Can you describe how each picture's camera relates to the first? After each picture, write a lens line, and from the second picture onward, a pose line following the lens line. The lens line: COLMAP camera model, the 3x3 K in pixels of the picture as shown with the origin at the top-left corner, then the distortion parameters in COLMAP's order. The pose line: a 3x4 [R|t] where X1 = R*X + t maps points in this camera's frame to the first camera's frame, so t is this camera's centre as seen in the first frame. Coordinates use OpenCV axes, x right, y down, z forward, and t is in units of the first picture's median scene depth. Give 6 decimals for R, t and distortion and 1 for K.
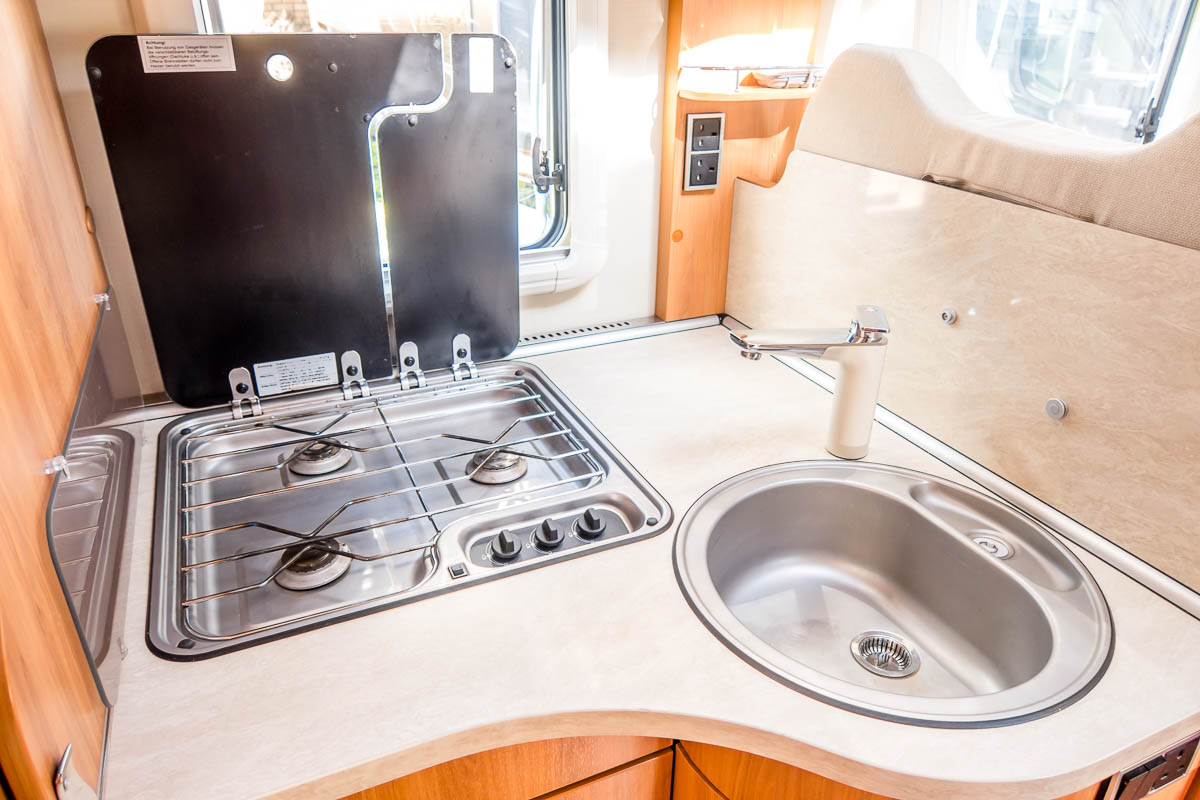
lens RADIAL K [[824.7, 0, 600.0], [0, 824.7, 400.0], [0, 0, 1]] dist [0.000194, -0.001459]
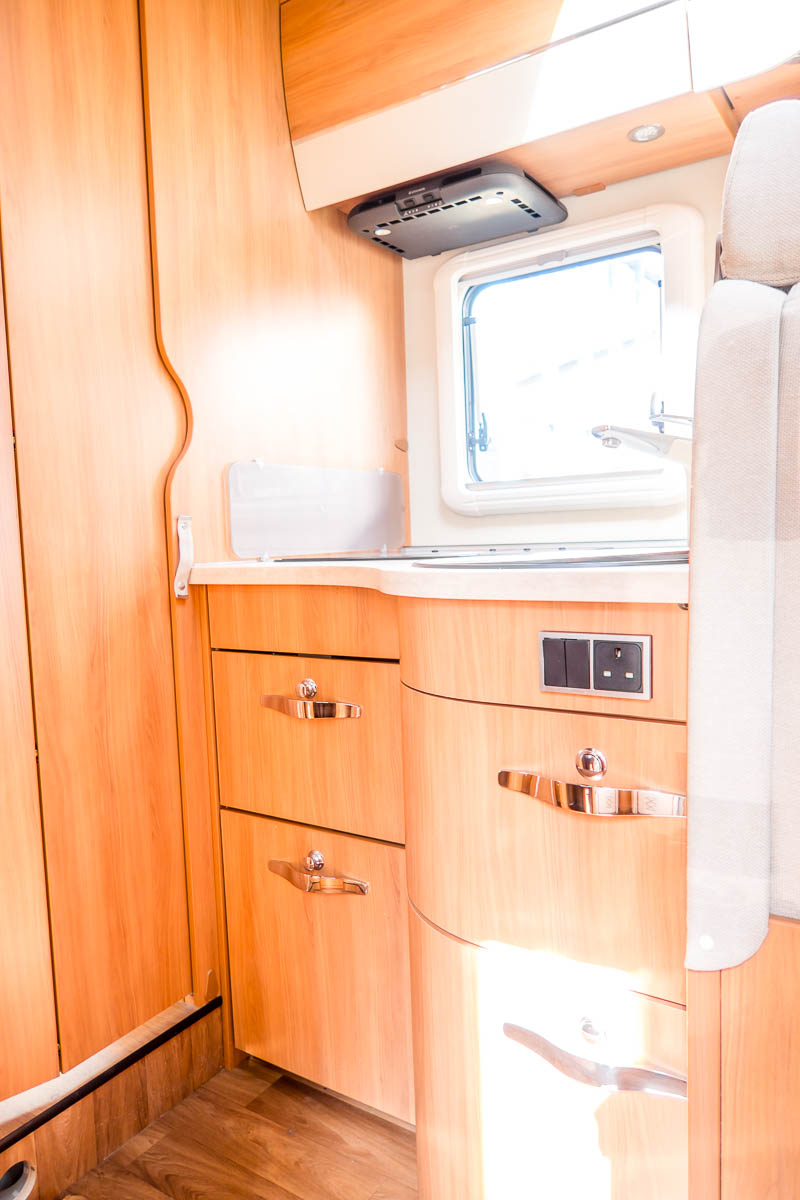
lens RADIAL K [[824.7, 0, 400.0], [0, 824.7, 600.0], [0, 0, 1]] dist [0.000194, -0.001459]
pose [[0.532731, 0.035454, -0.845542, 0.830469], [-0.336715, 0.925514, -0.173339, 0.374620], [0.776415, 0.377049, 0.504988, 0.097867]]
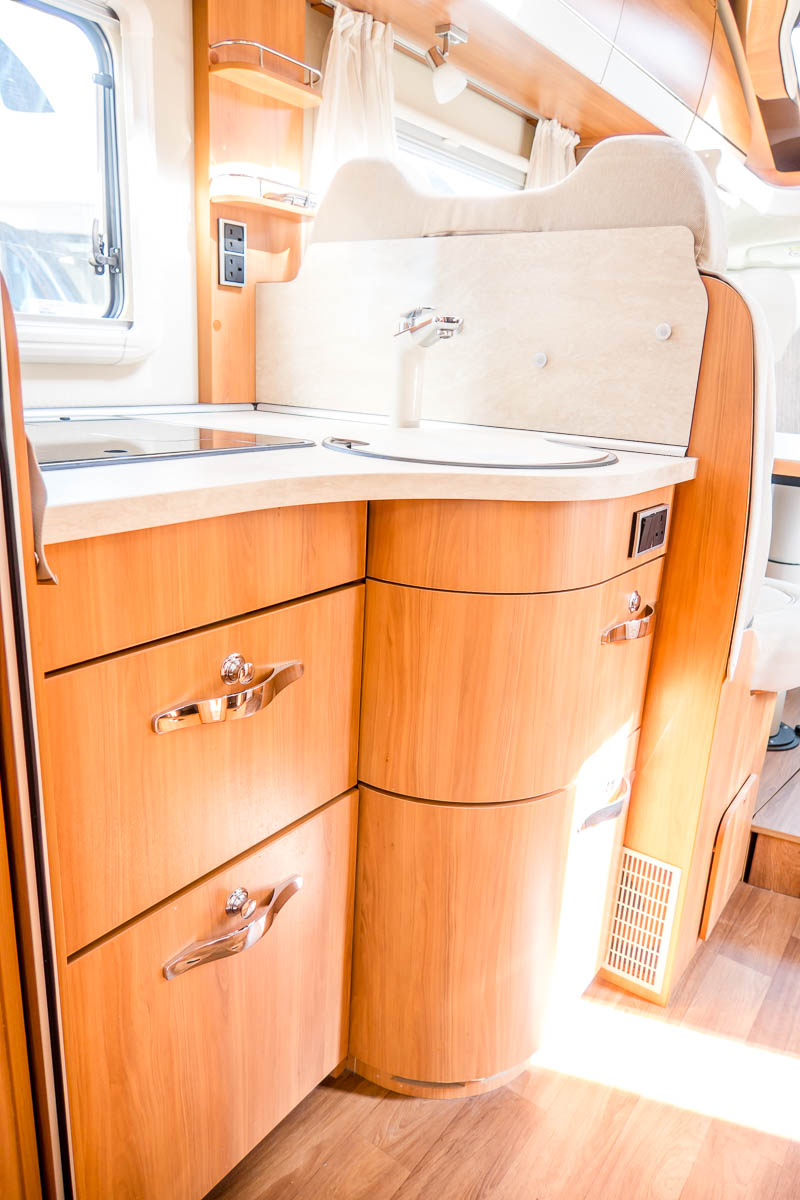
lens RADIAL K [[824.7, 0, 400.0], [0, 824.7, 600.0], [0, 0, 1]] dist [0.000194, -0.001459]
pose [[0.869153, -0.107990, 0.482610, -0.305521], [0.180976, 0.977631, -0.107171, 0.377973], [-0.460241, 0.180488, 0.869254, -0.080151]]
